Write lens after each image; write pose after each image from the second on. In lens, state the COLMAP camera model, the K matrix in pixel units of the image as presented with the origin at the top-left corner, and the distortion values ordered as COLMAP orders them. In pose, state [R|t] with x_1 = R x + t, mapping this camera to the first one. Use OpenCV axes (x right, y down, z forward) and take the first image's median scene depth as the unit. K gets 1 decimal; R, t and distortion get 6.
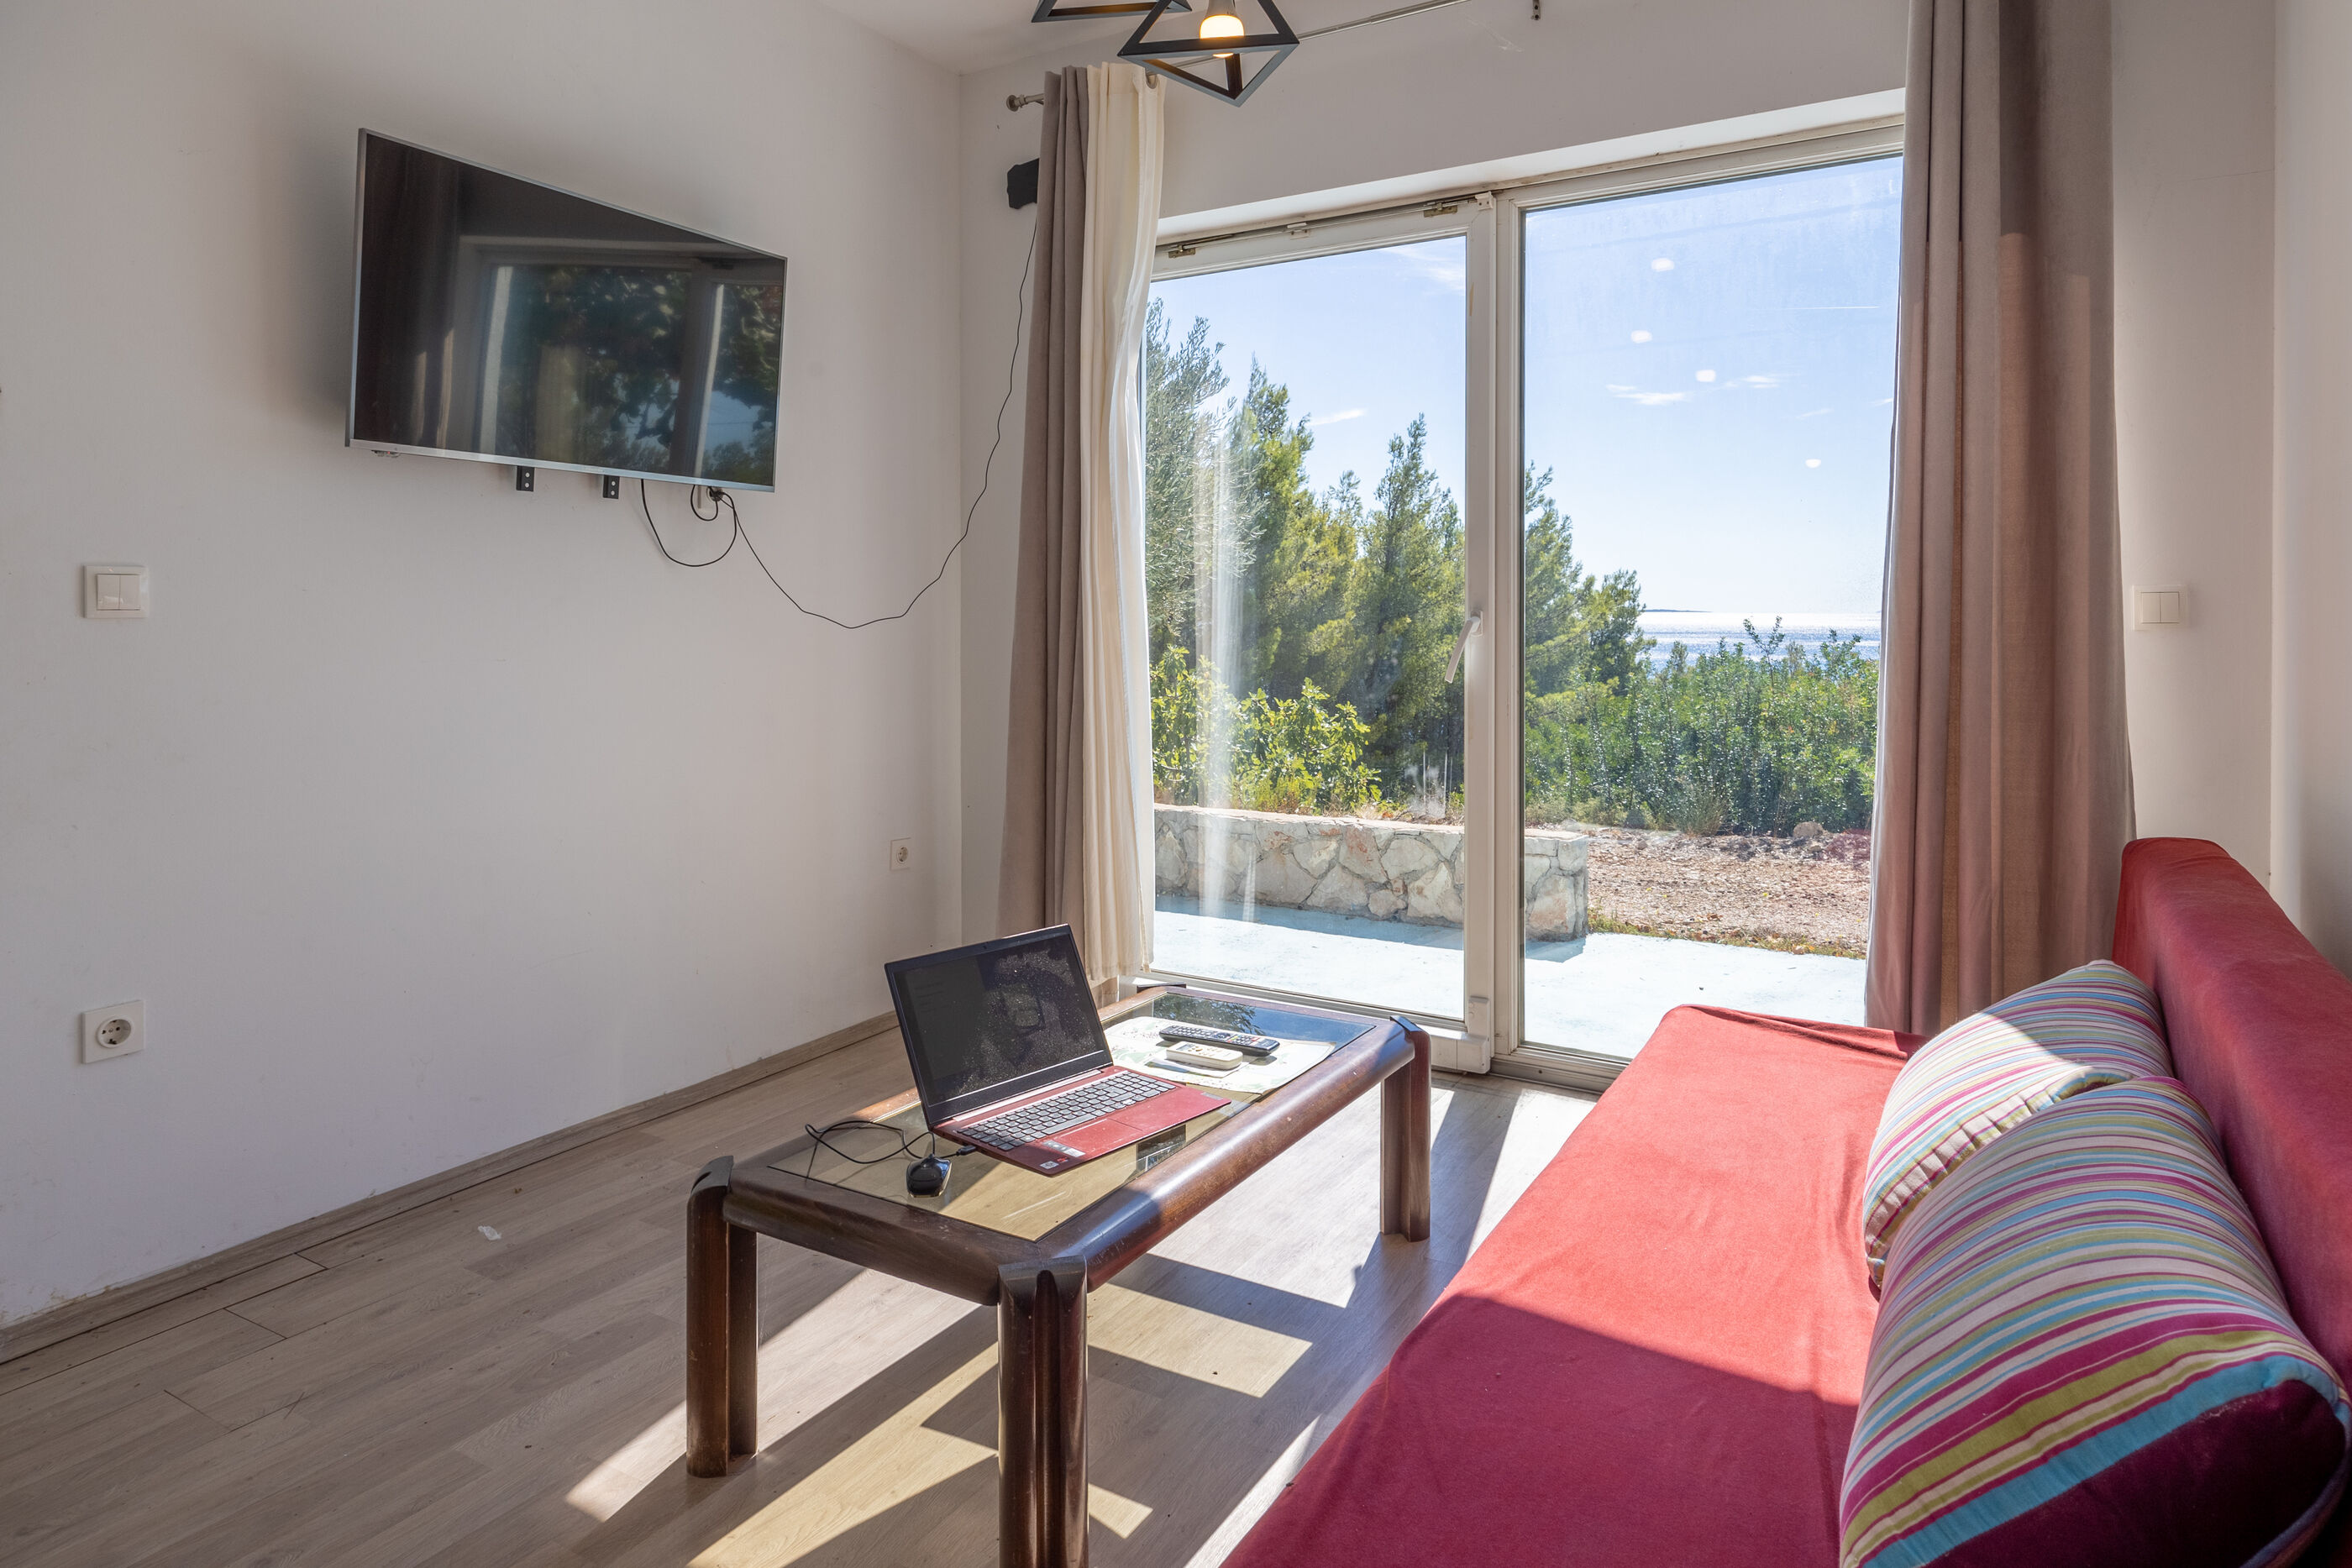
lens RADIAL K [[1355.6, 0, 1179.6], [0, 1355.6, 625.4], [0, 0, 1]] dist [-0.004981, -0.000887]
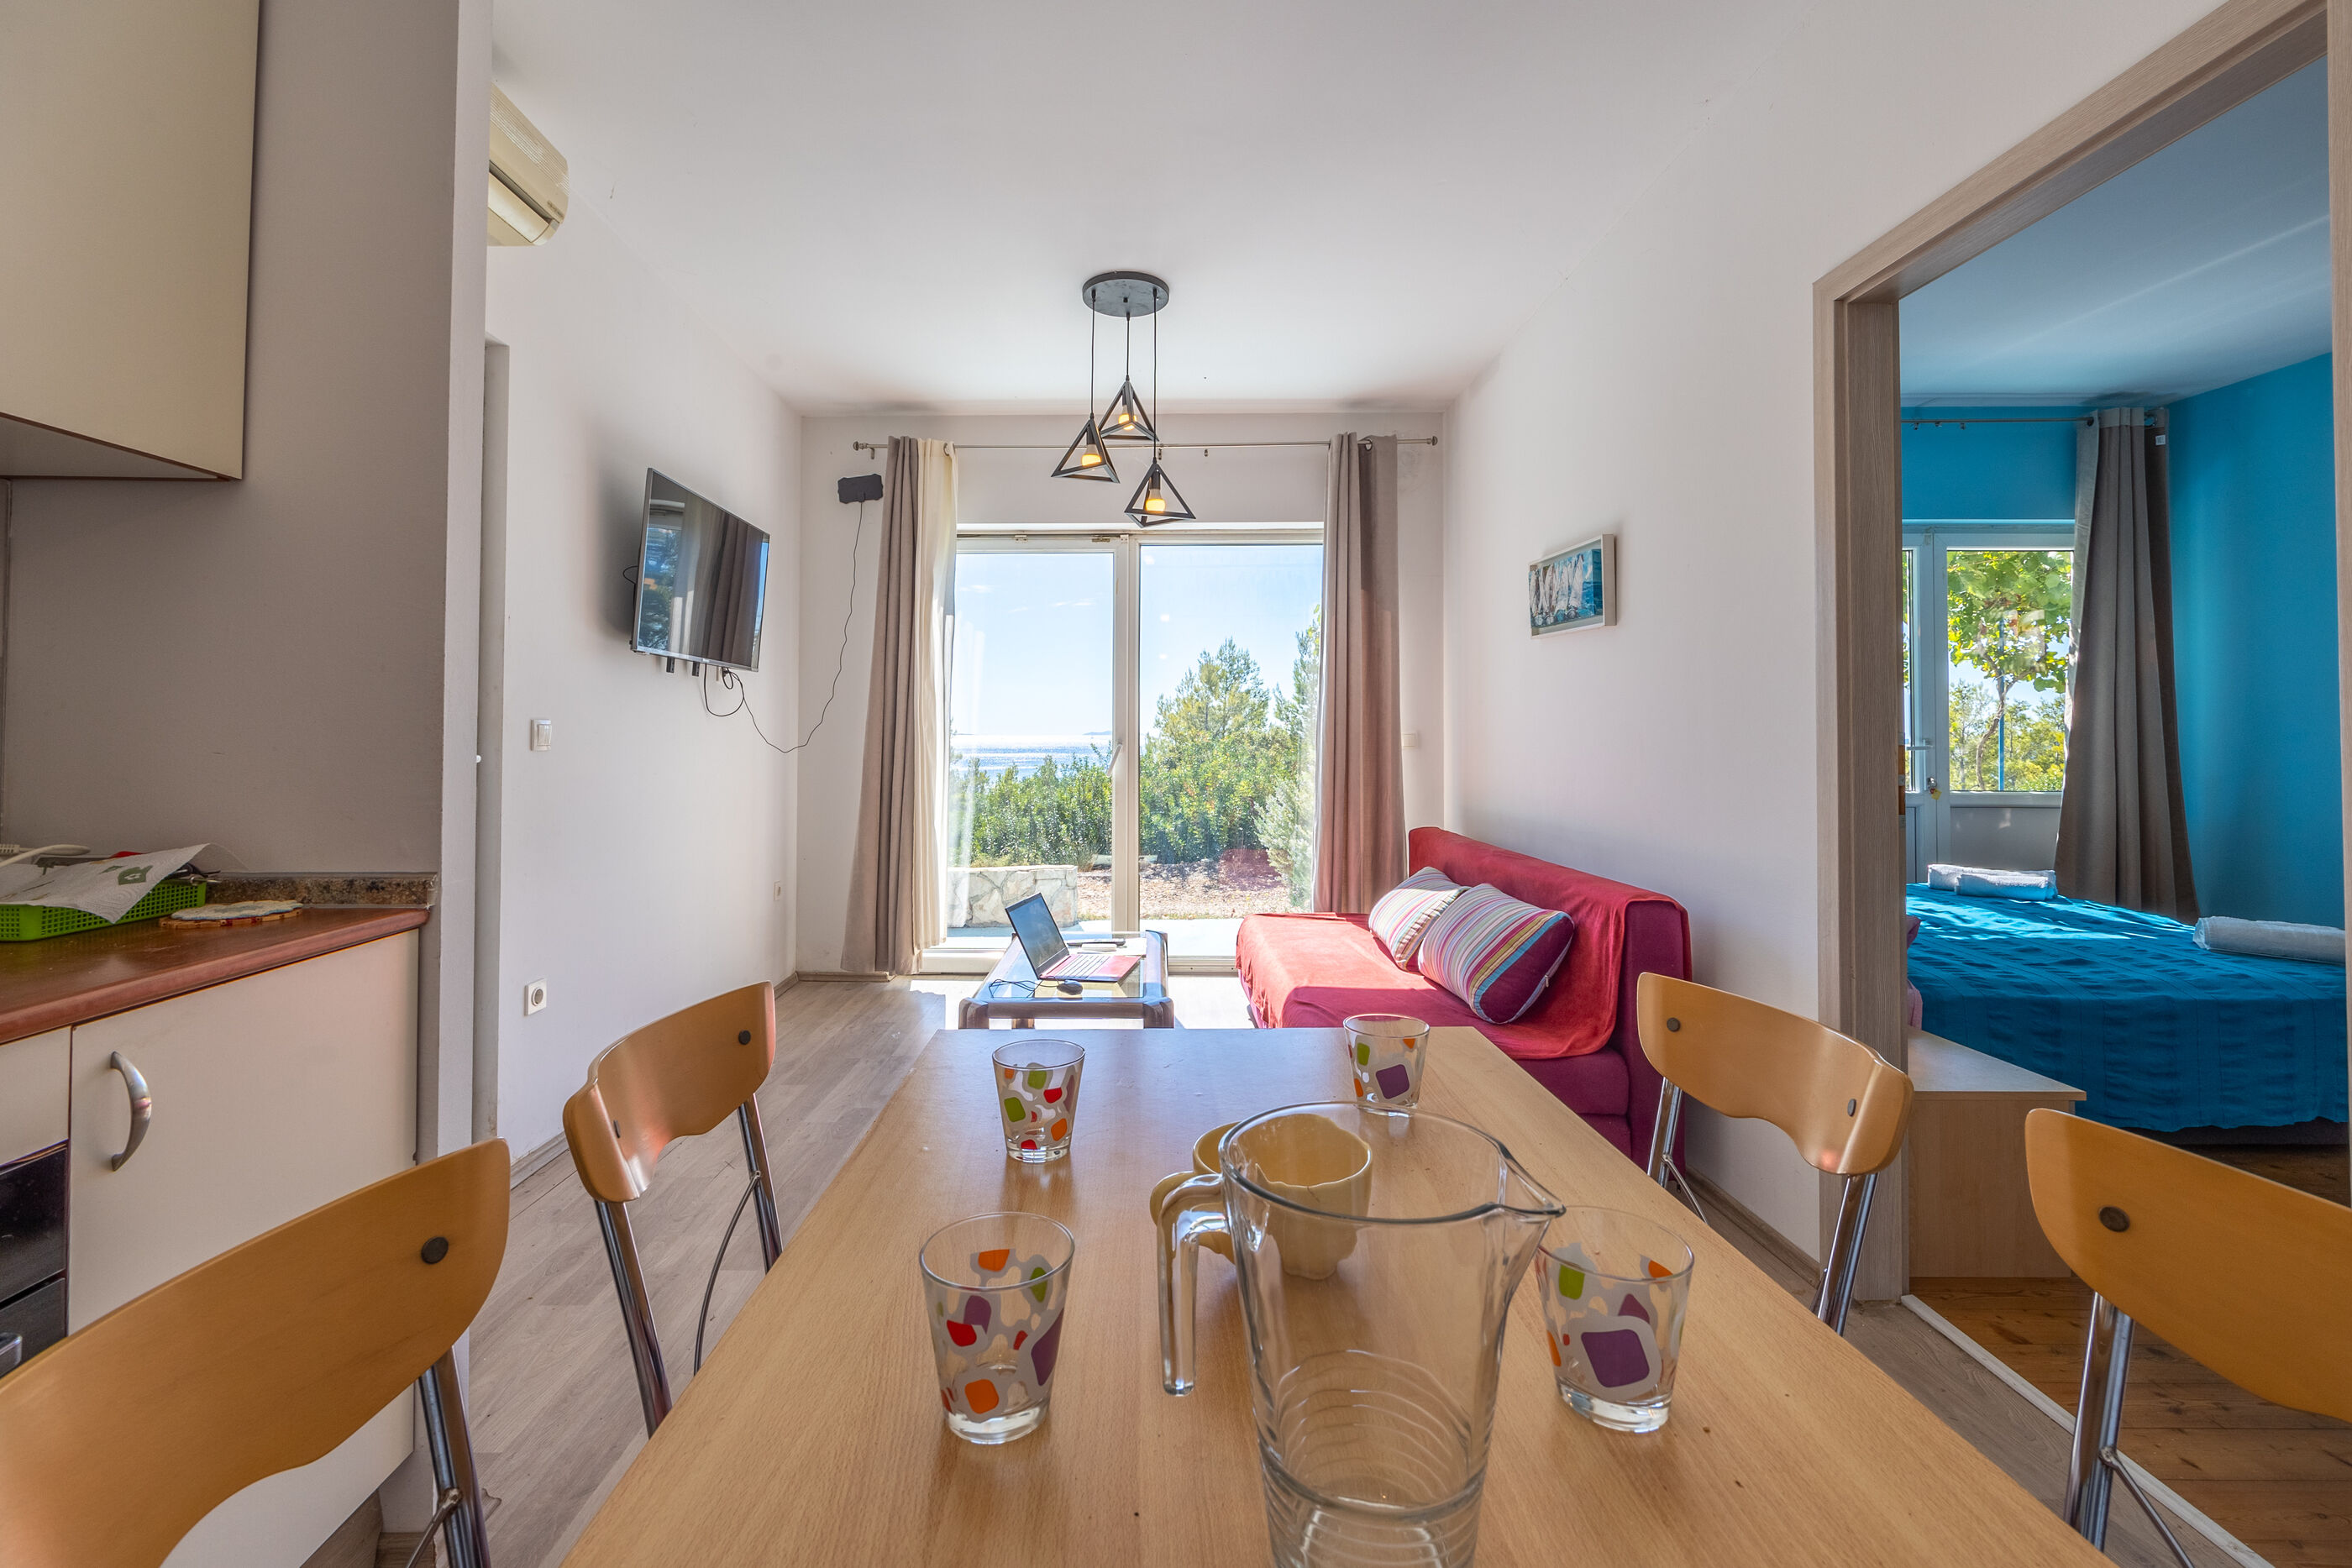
lens RADIAL K [[960.9, 0, 1133.7], [0, 960.9, 725.3], [0, 0, 1]] dist [-0.009189, 0.000069]
pose [[0.878663, 0.005153, 0.477416, -0.603152], [0.005107, 0.999783, -0.020189, -0.007699], [-0.477416, 0.020177, 0.878446, -0.349837]]
